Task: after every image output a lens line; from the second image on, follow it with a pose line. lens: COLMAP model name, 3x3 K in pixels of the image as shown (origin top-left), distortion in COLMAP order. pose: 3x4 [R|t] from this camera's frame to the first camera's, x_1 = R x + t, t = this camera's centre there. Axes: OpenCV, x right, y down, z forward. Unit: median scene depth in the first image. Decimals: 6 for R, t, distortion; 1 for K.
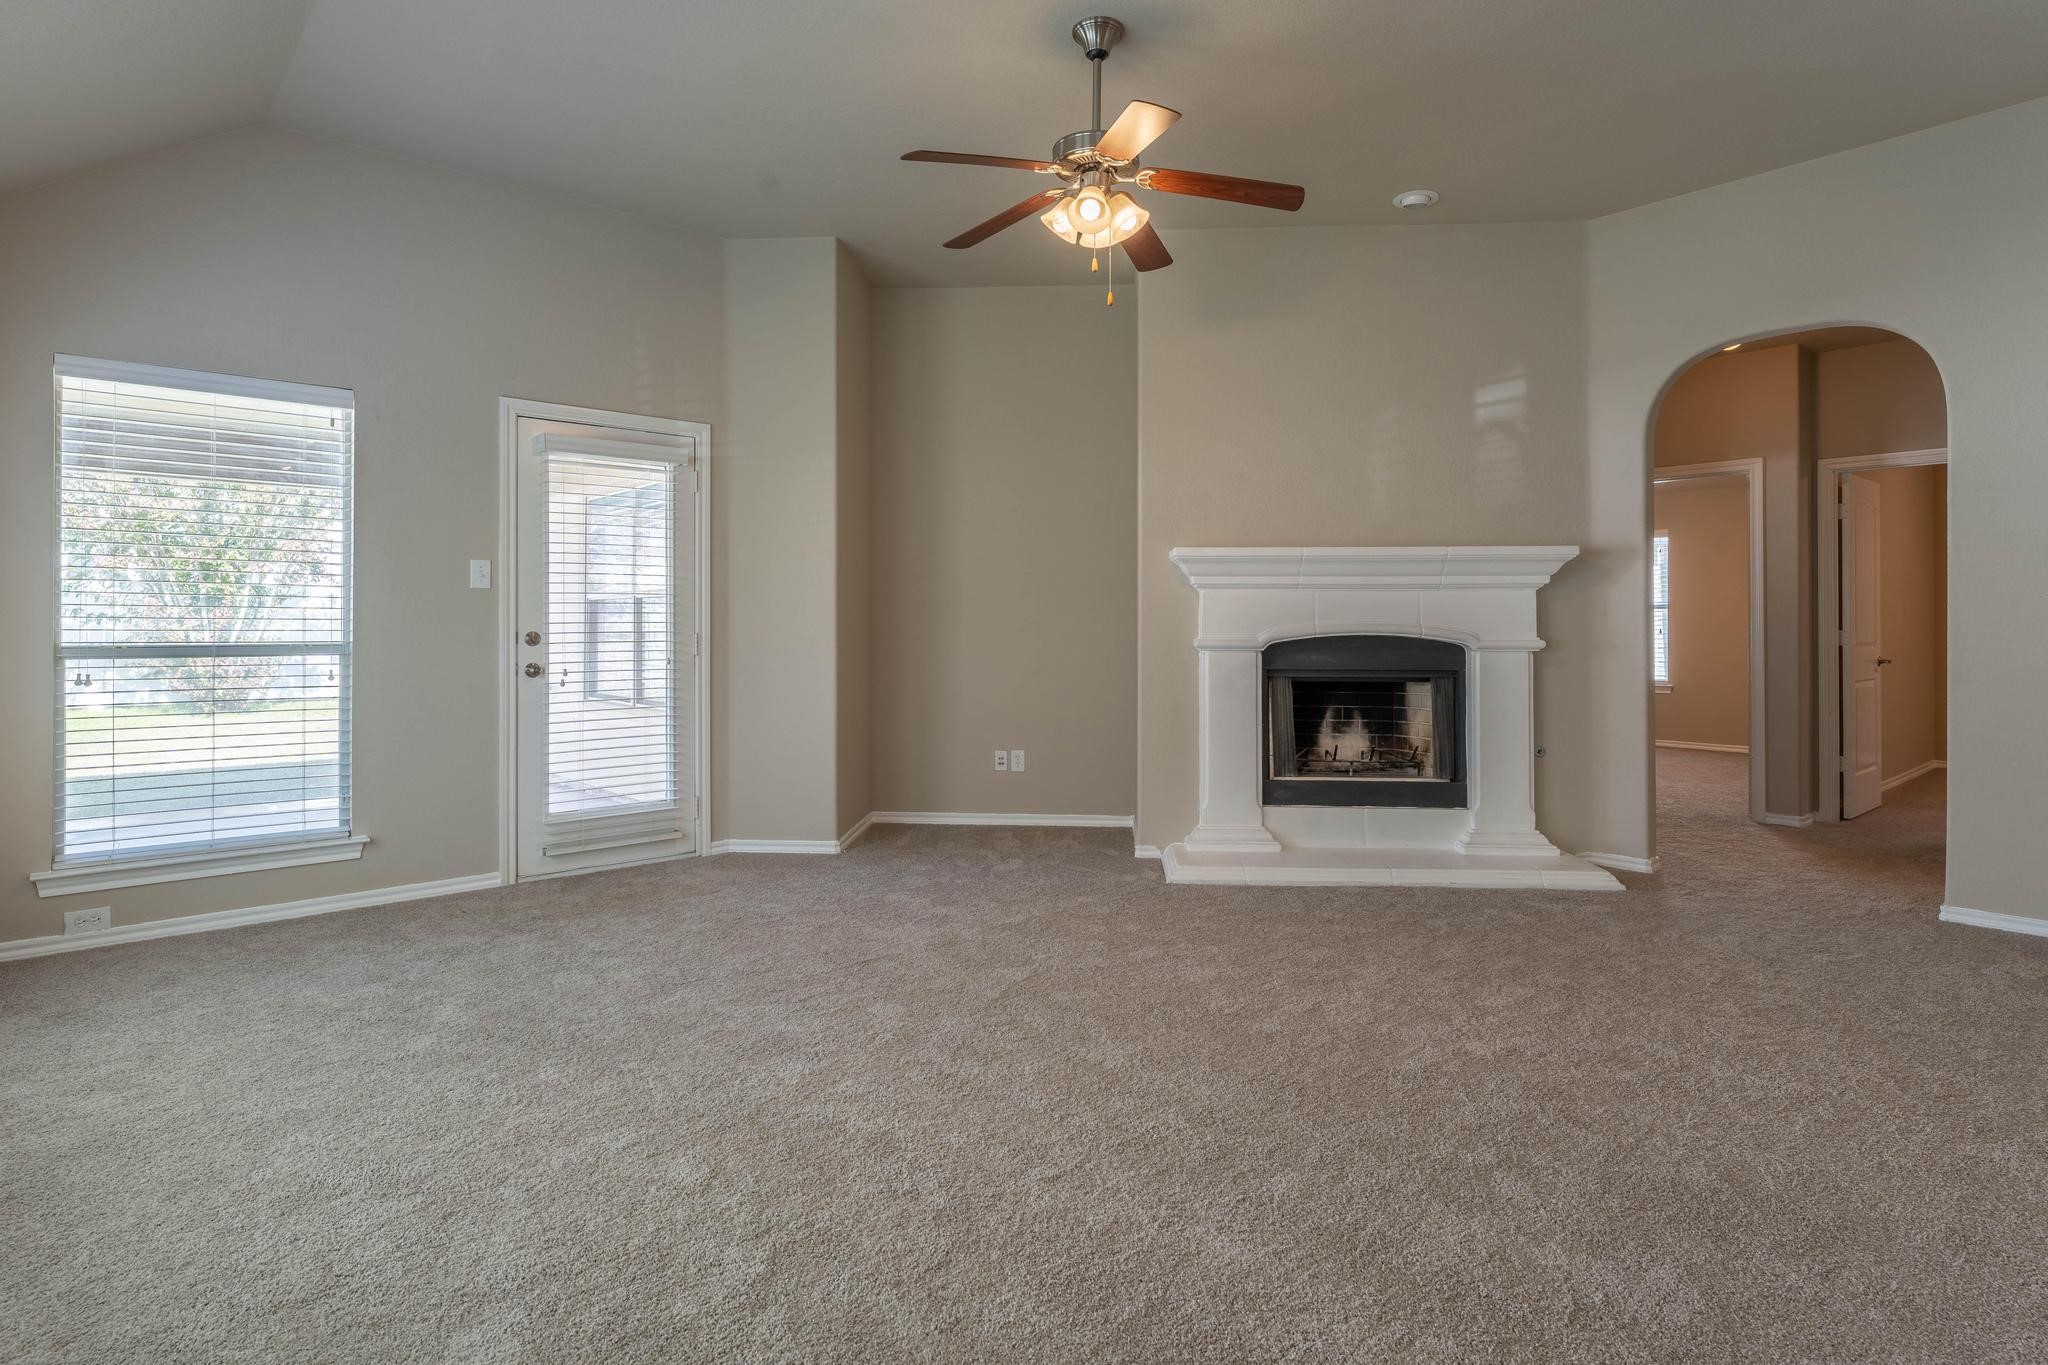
lens RADIAL K [[1068.5, 0, 1009.5], [0, 1068.5, 606.1], [0, 0, 1]] dist [-0.009553, 0.002343]
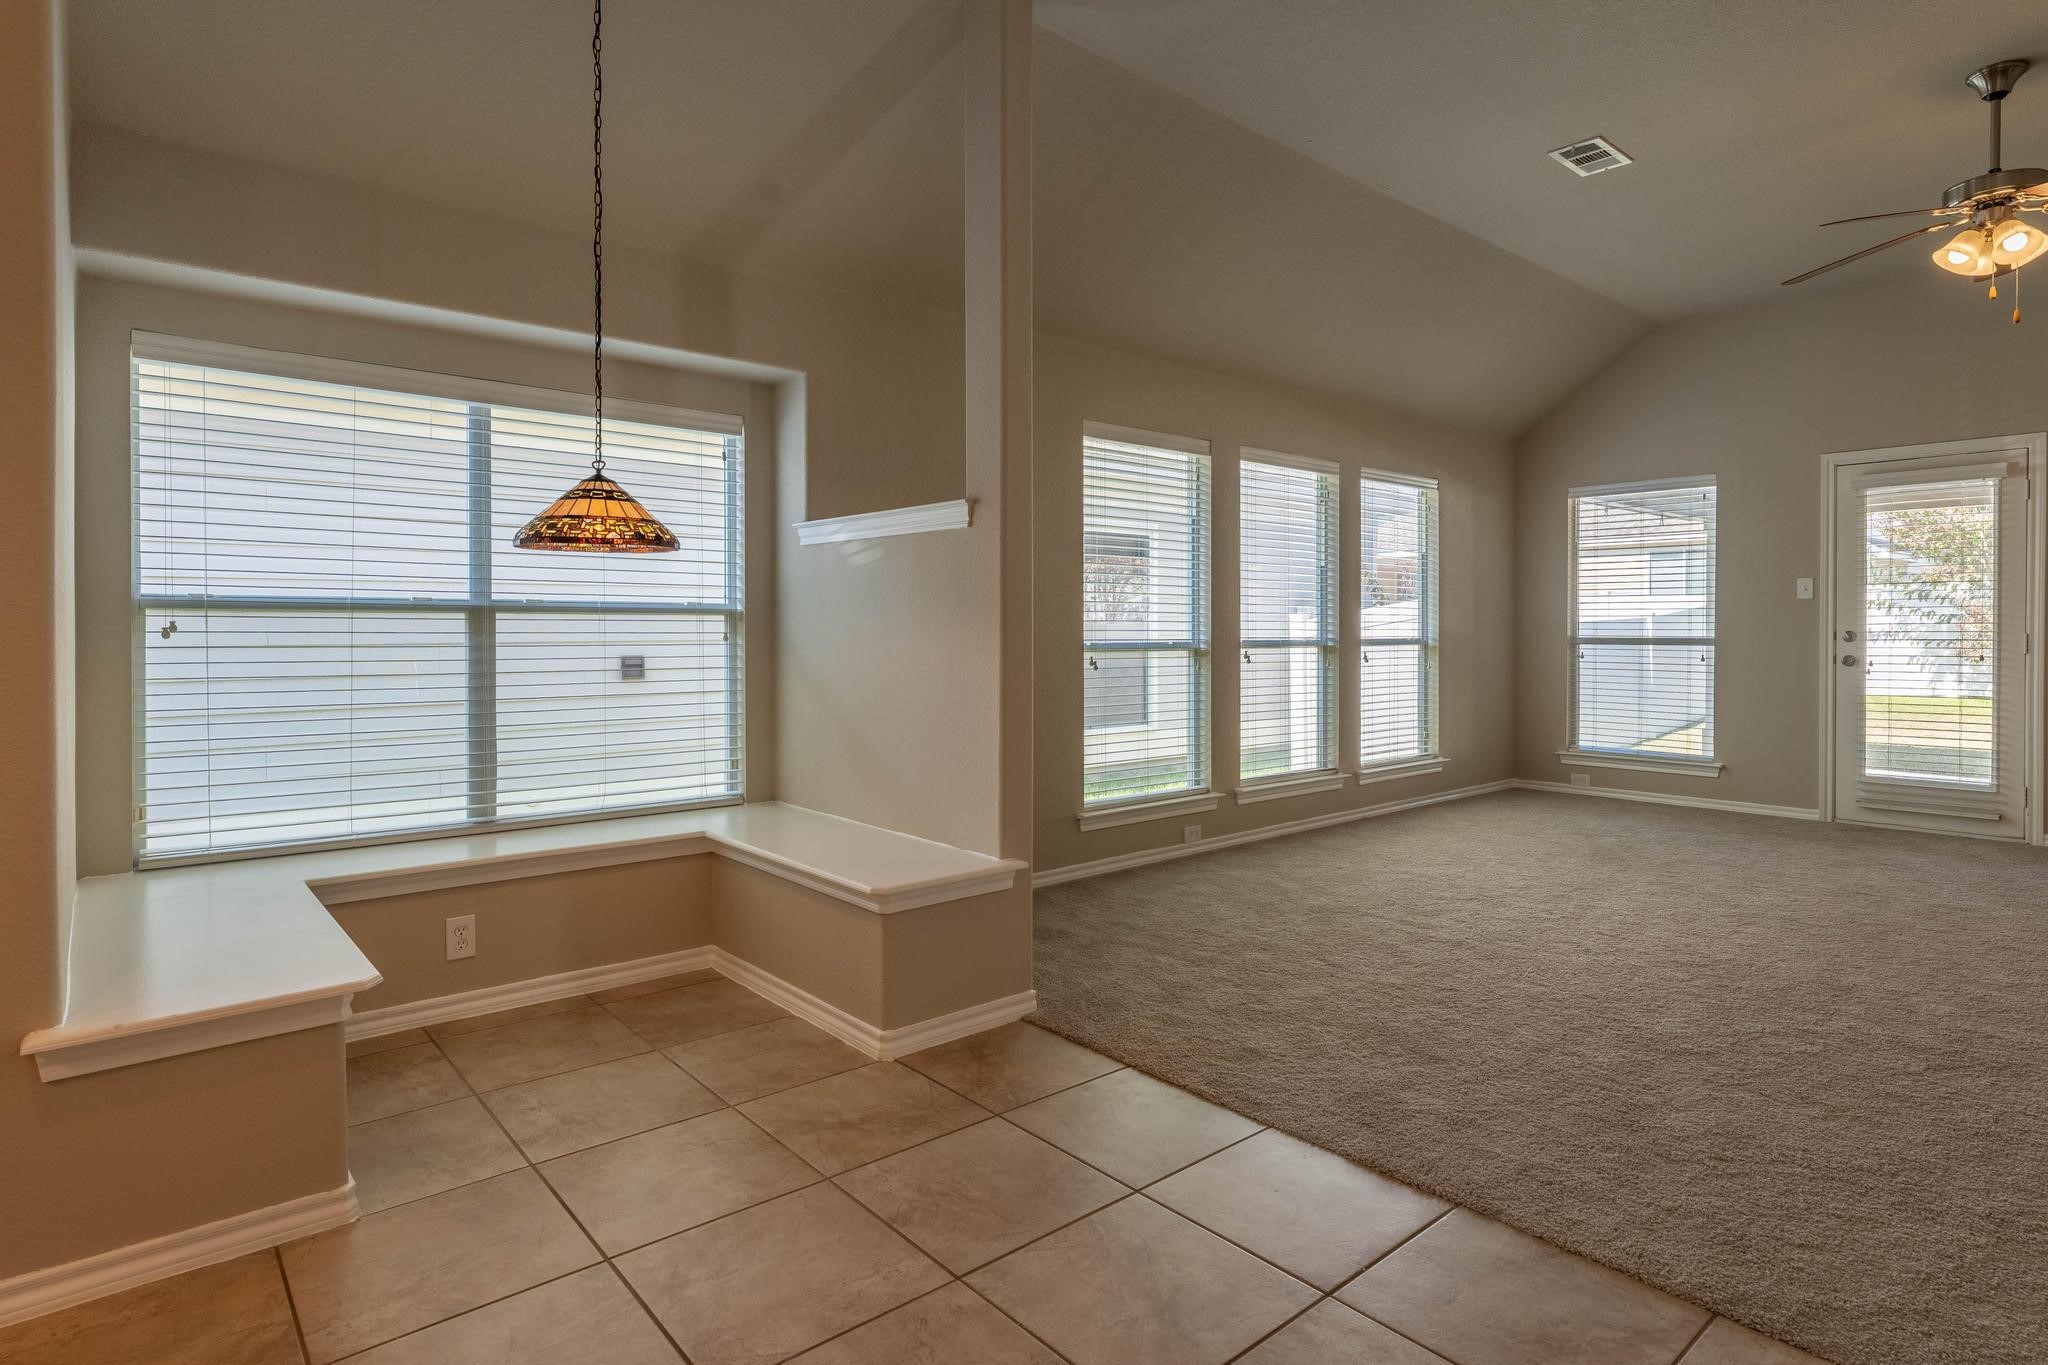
lens RADIAL K [[1068.5, 0, 1031.9], [0, 1068.5, 647.6], [0, 0, 1]] dist [-0.009553, 0.002343]
pose [[-0.005845, 0.018410, -0.999813, 0.798205], [0.019546, 0.999642, 0.018293, 0.001162], [0.999792, -0.019435, -0.006202, 0.018590]]
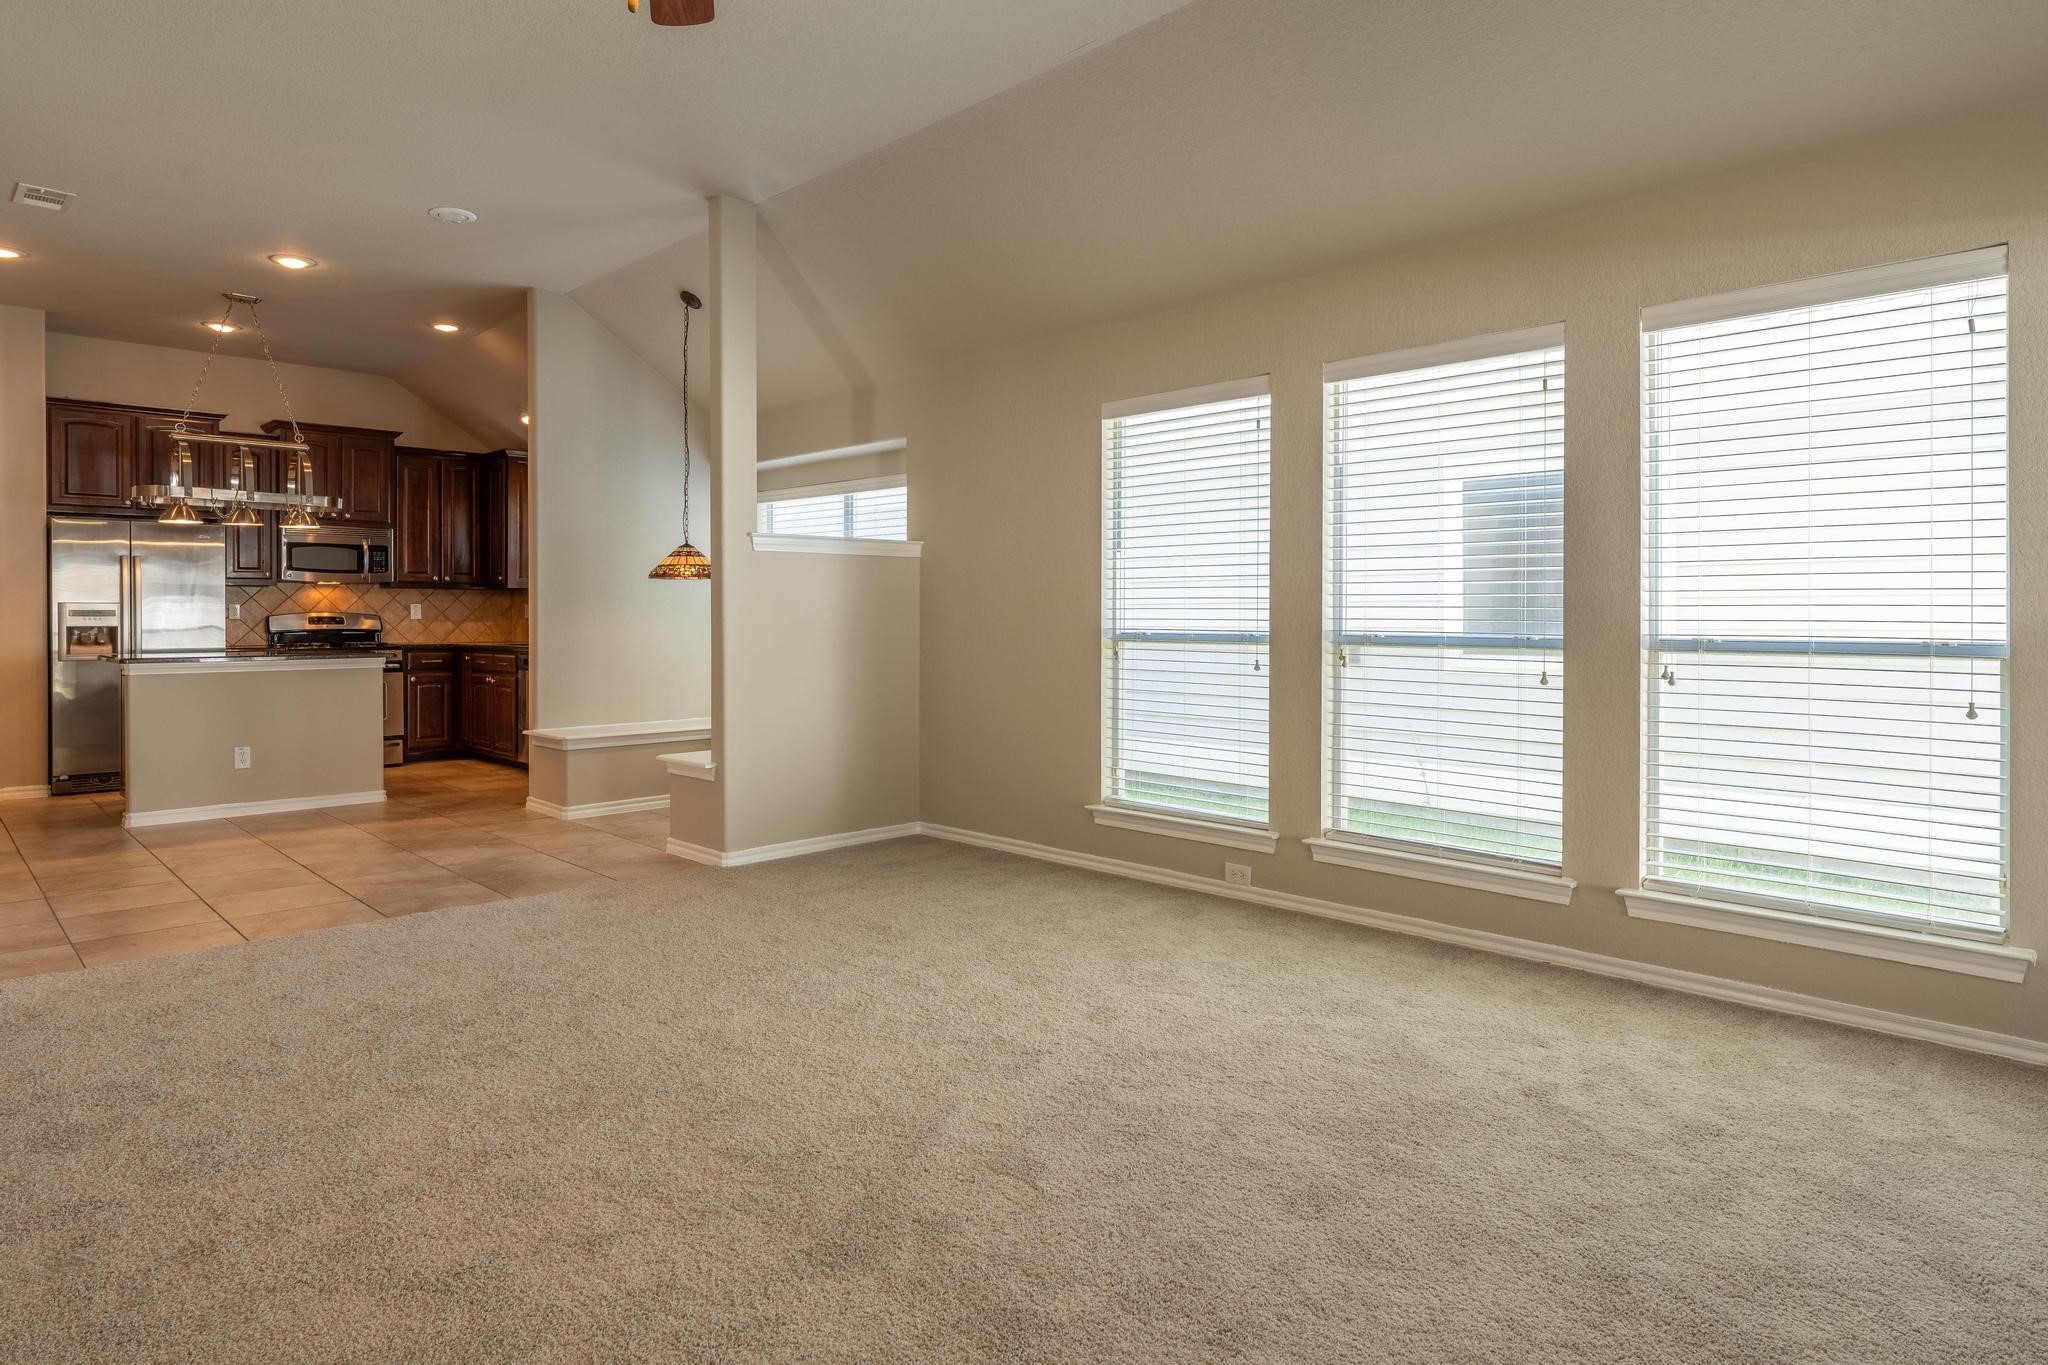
lens RADIAL K [[1129.1, 0, 1032.3], [0, 1129.1, 623.6], [0, 0, 1]] dist [-0.028371, 0.001584]
pose [[-0.996633, 0.001097, -0.081984, -0.026895], [0.001964, 0.999943, -0.010499, 0.018804], [0.081968, -0.010625, -0.996578, 1.050990]]
